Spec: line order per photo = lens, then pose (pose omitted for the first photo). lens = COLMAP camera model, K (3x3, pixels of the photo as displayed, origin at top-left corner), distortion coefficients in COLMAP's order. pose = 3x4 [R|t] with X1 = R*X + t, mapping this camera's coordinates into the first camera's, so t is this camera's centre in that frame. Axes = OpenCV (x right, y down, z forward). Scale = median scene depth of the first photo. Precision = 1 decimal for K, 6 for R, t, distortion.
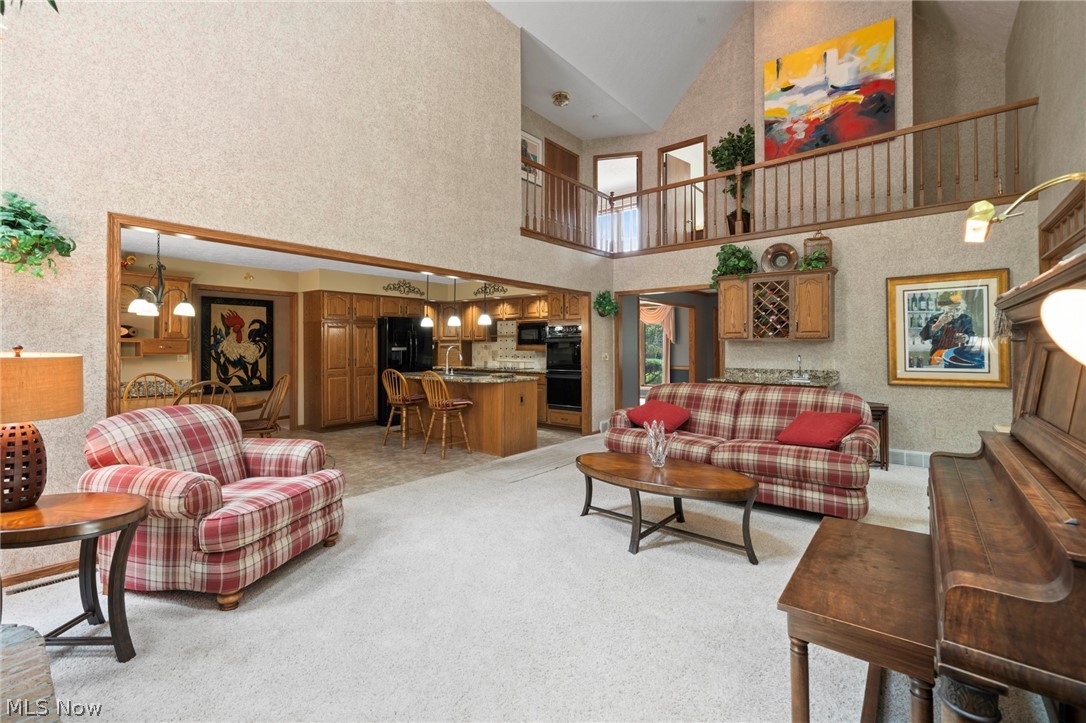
lens RADIAL K [[475.7, 0, 542.3], [0, 475.7, 343.2], [0, 0, 1]] dist [-0.000911, -0.000671]
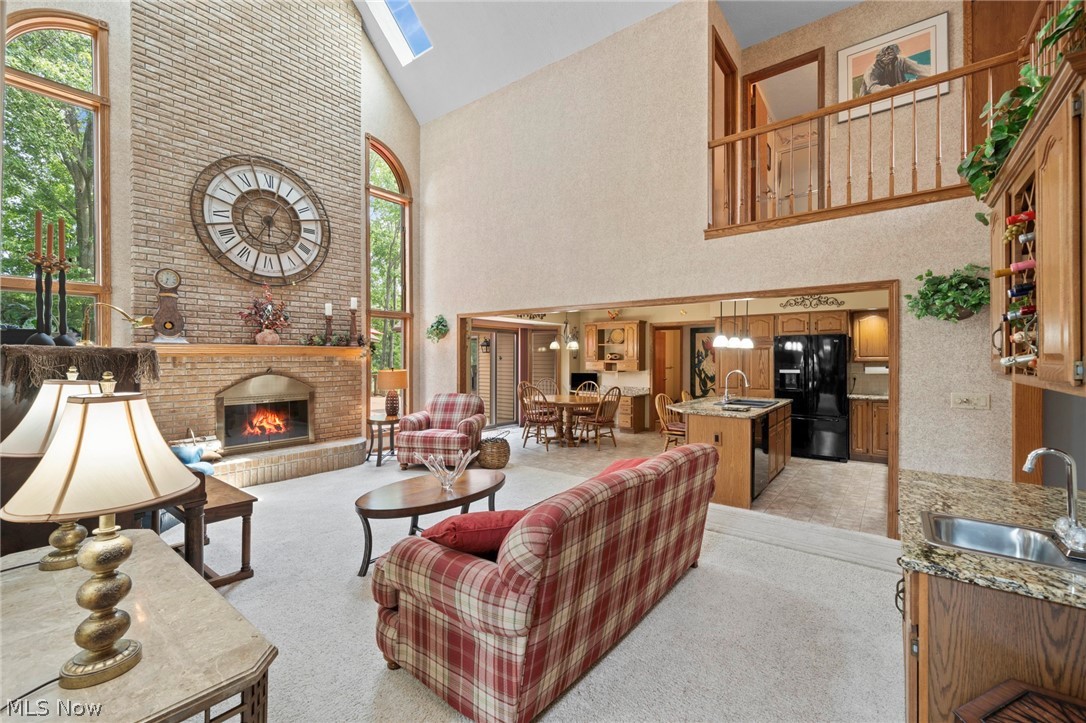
lens RADIAL K [[452.4, 0, 537.7], [0, 452.4, 358.7], [0, 0, 1]] dist [0.000831, -0.000234]
pose [[0.015031, 0.002884, -0.999883, 0.555423], [0.005570, 0.999980, 0.002968, -0.017305], [0.999872, -0.005614, 0.015015, 0.519296]]
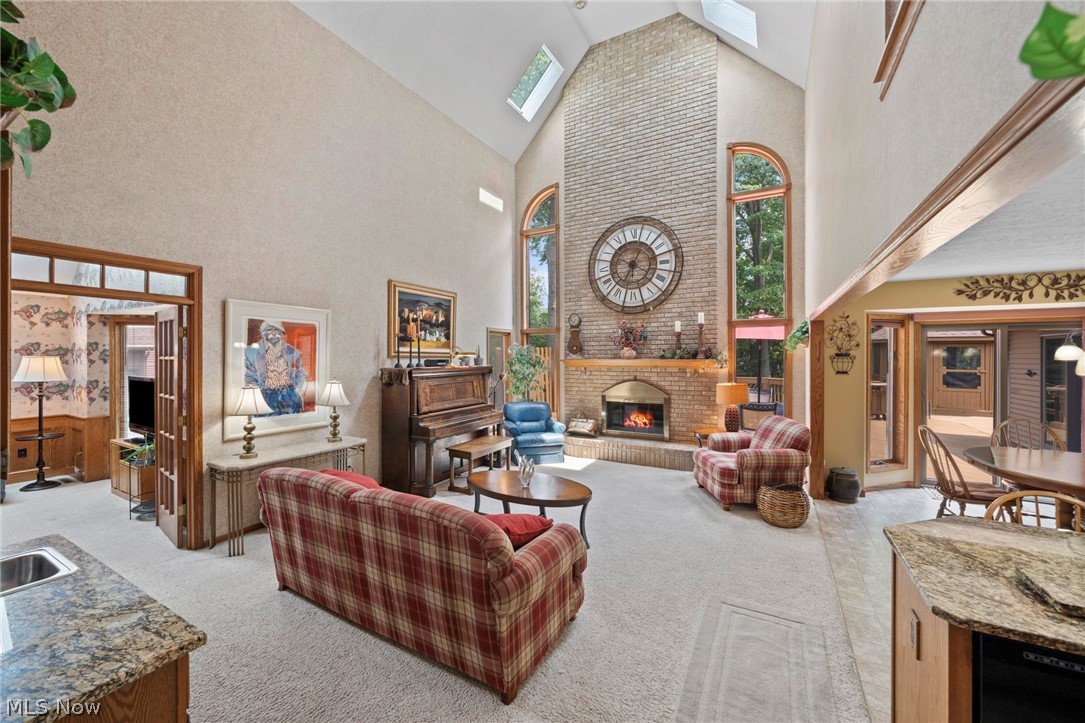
lens RADIAL K [[415.5, 0, 545.6], [0, 415.5, 357.3], [0, 0, 1]] dist [-0.001702, 0.000211]
pose [[-0.982929, 0.001743, -0.183979, 0.173453], [0.002450, 0.999990, -0.003615, -0.039426], [0.183971, -0.004004, -0.982924, 0.916236]]
